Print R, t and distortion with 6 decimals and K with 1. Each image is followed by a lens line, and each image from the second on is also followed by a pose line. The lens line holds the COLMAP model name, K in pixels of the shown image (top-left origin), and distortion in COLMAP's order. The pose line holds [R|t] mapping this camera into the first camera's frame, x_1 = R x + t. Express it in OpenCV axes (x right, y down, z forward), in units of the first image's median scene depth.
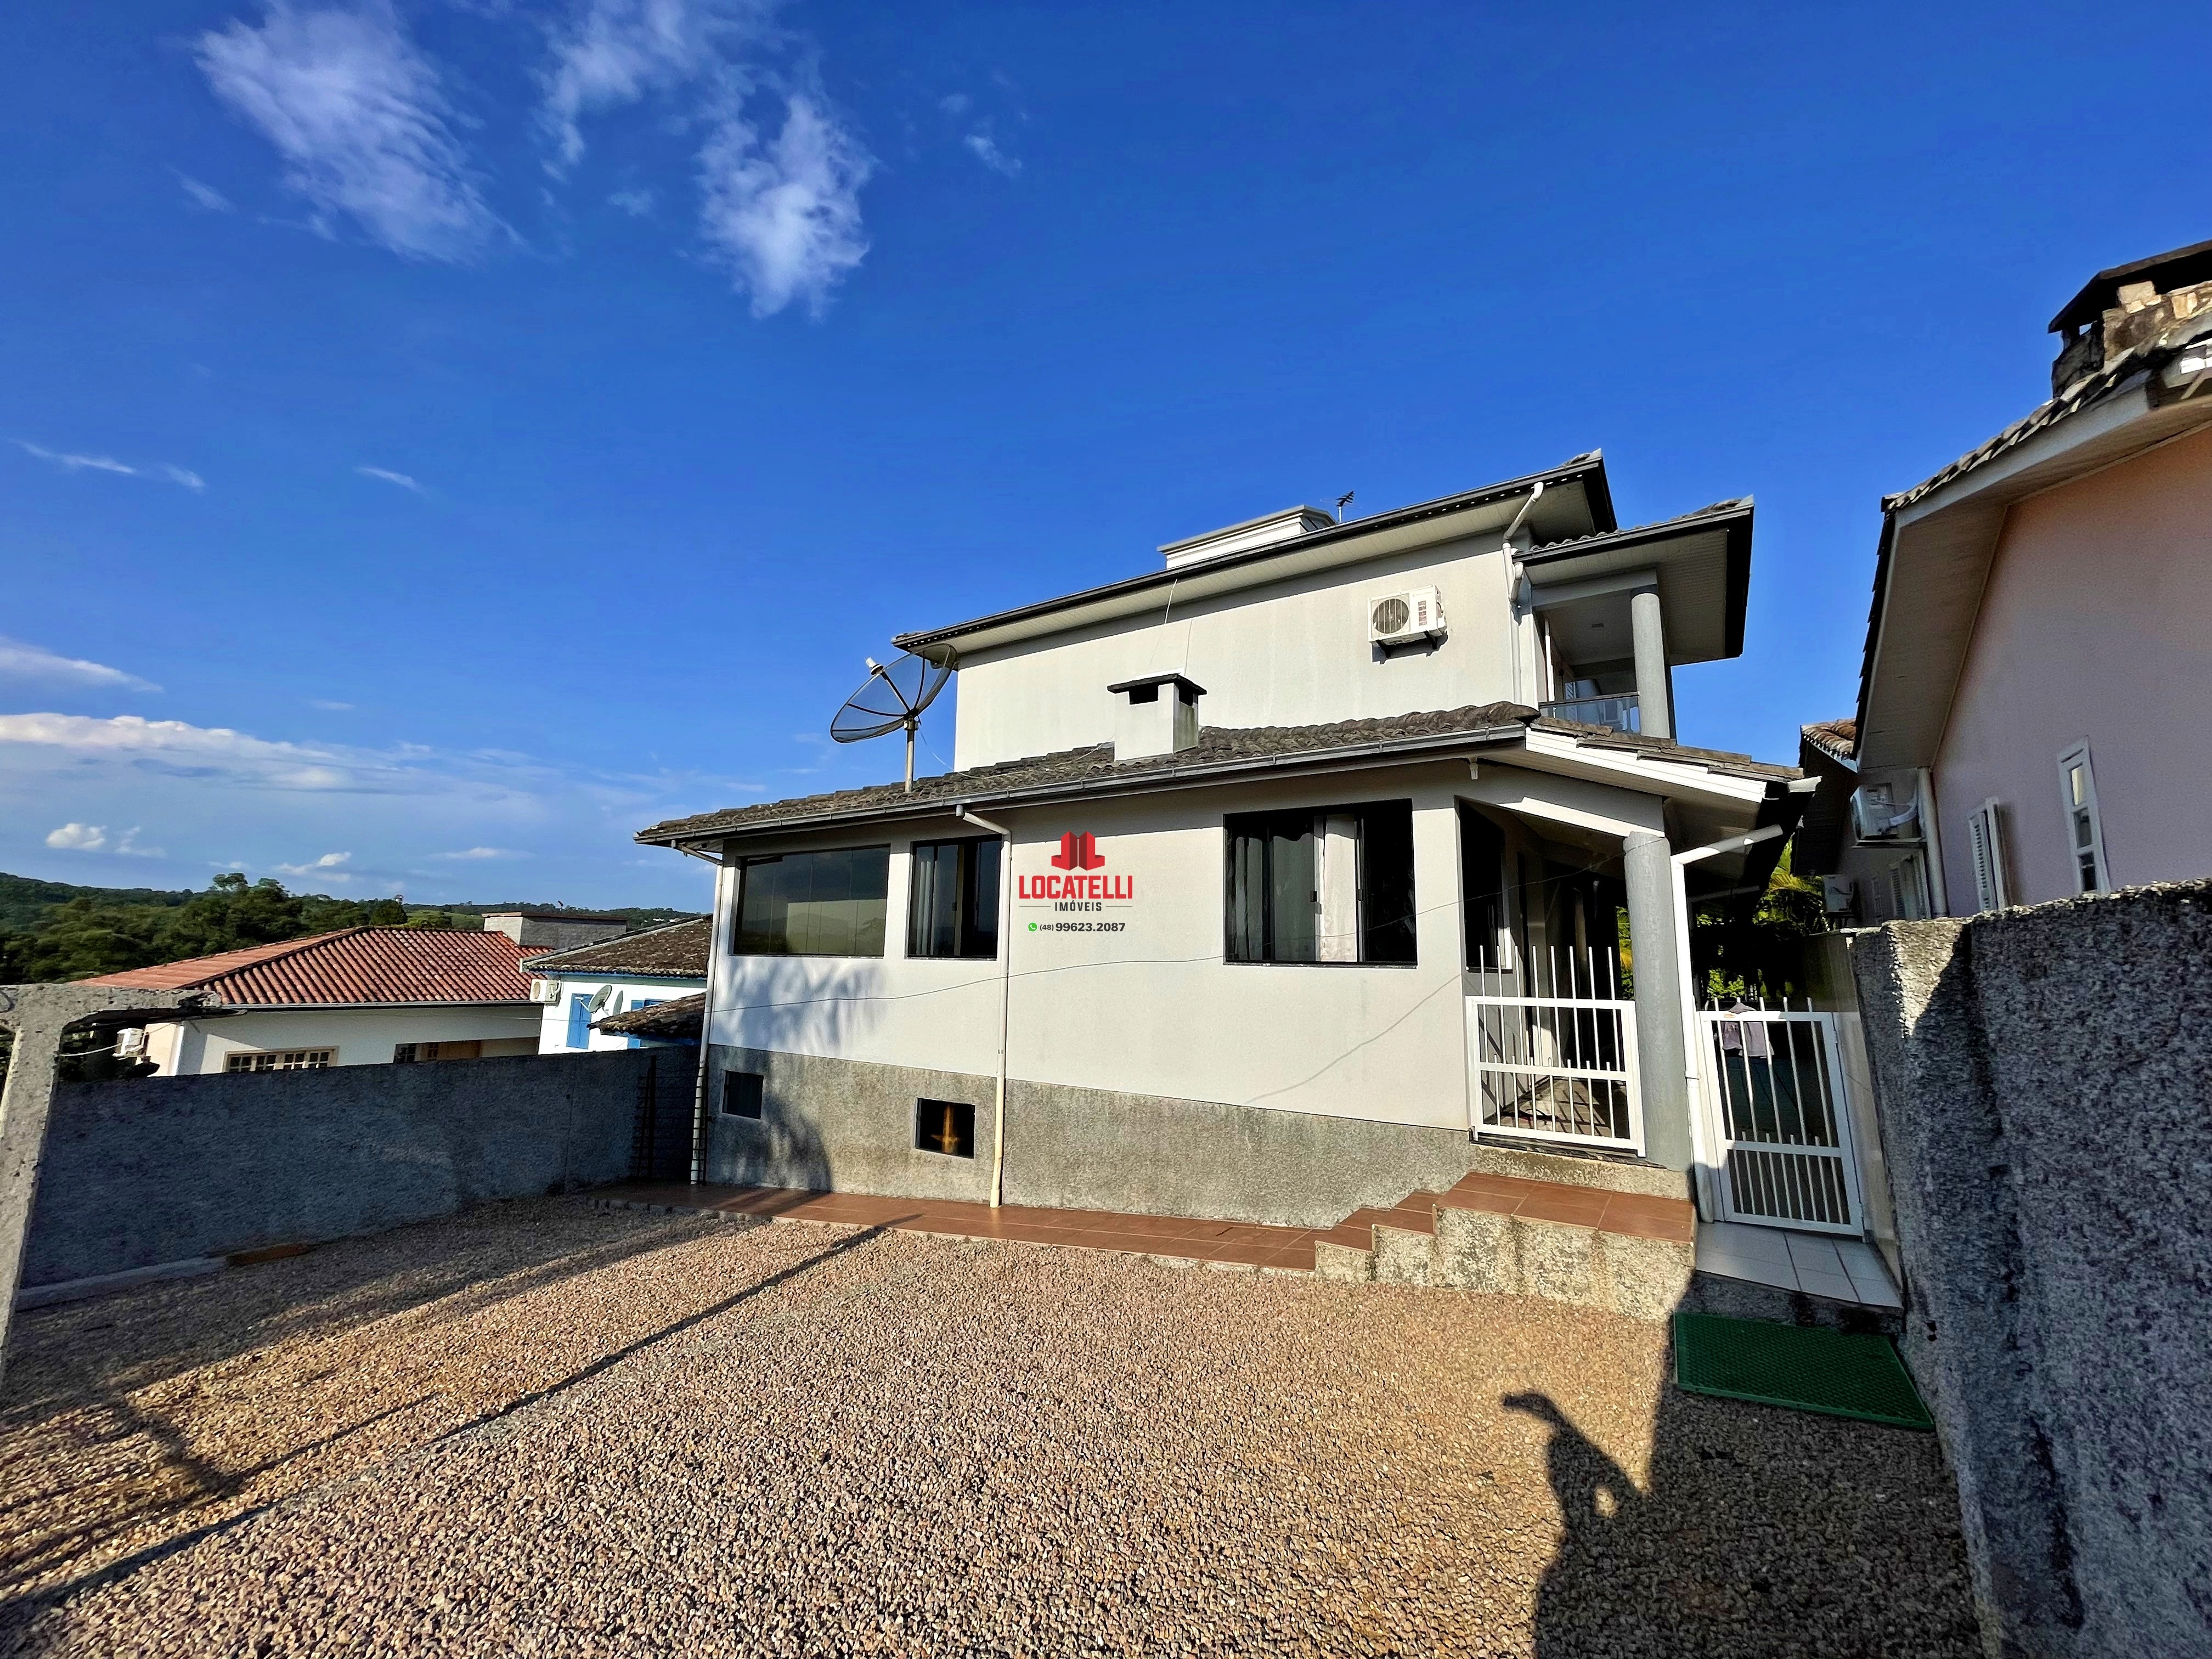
lens RADIAL K [[892.8, 0, 1110.2], [0, 892.8, 830.9], [0, 0, 1]] dist [-0.002472, -0.000525]
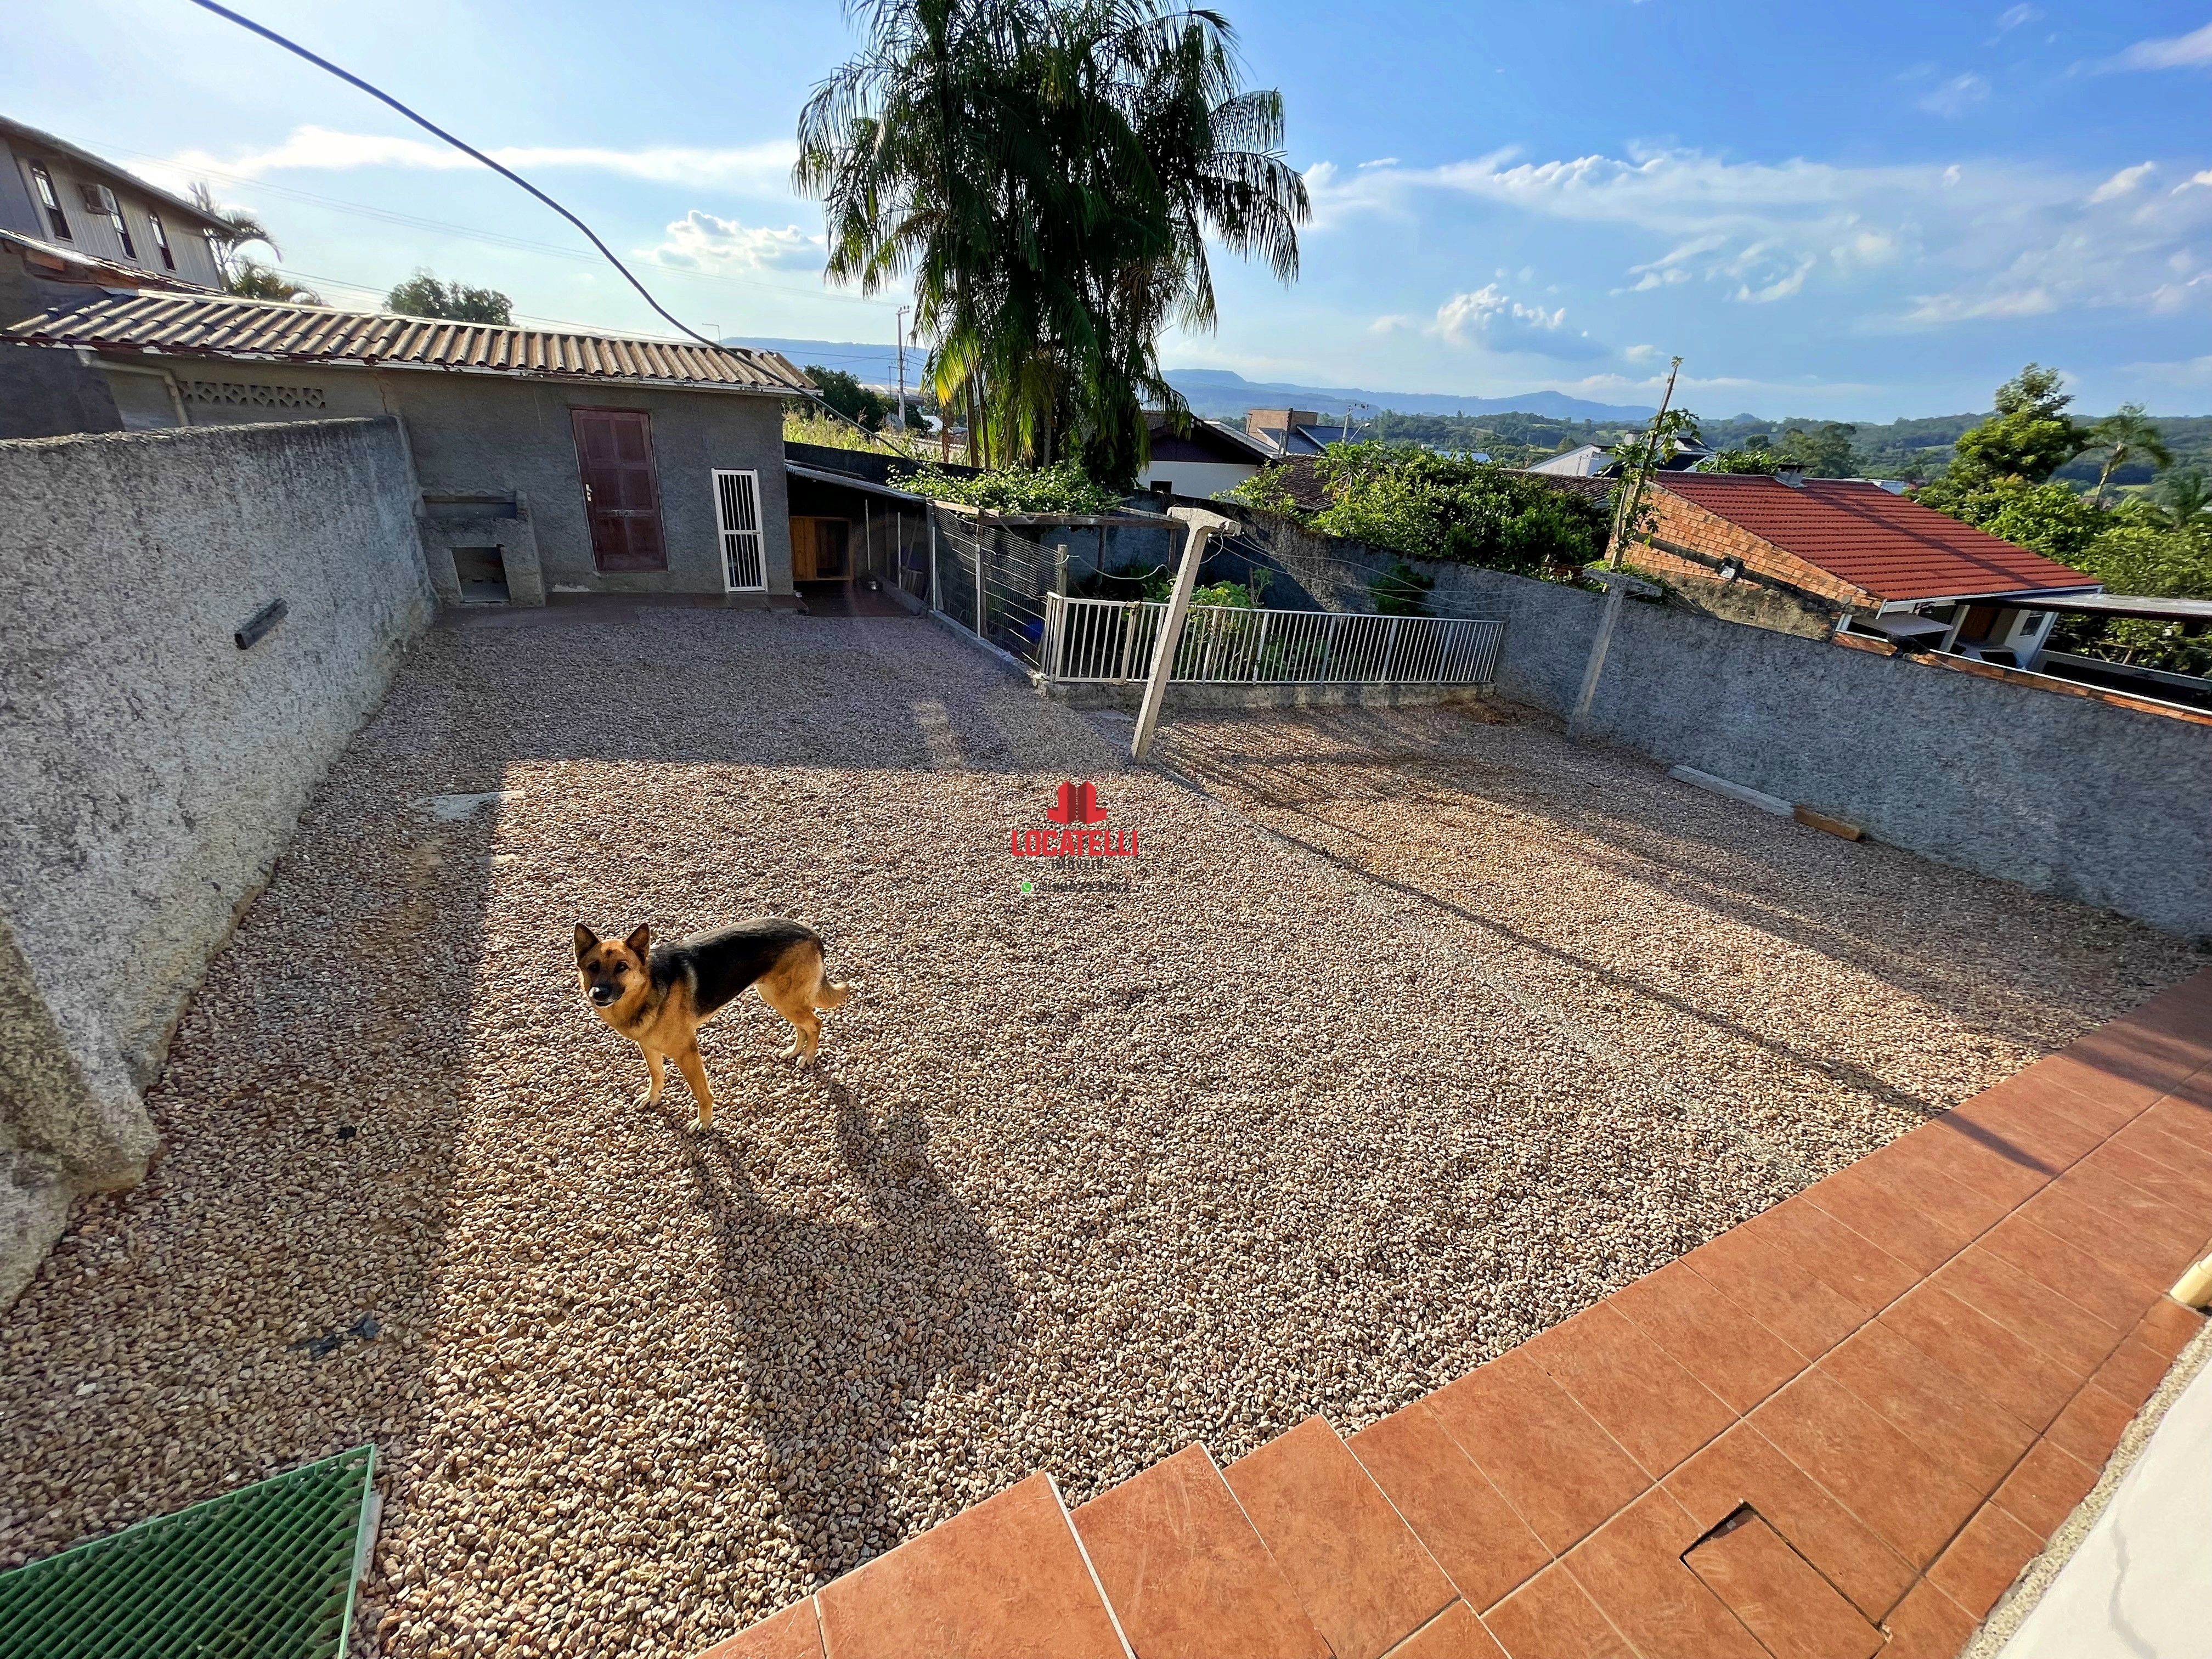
lens RADIAL K [[892.8, 0, 1110.2], [0, 892.8, 830.9], [0, 0, 1]] dist [-0.002472, -0.000525]
pose [[-0.450697, 0.317519, -0.834299, 0.348633], [0.046915, 0.941736, 0.333064, 0.113197], [0.891443, 0.110970, -0.439334, 0.849993]]
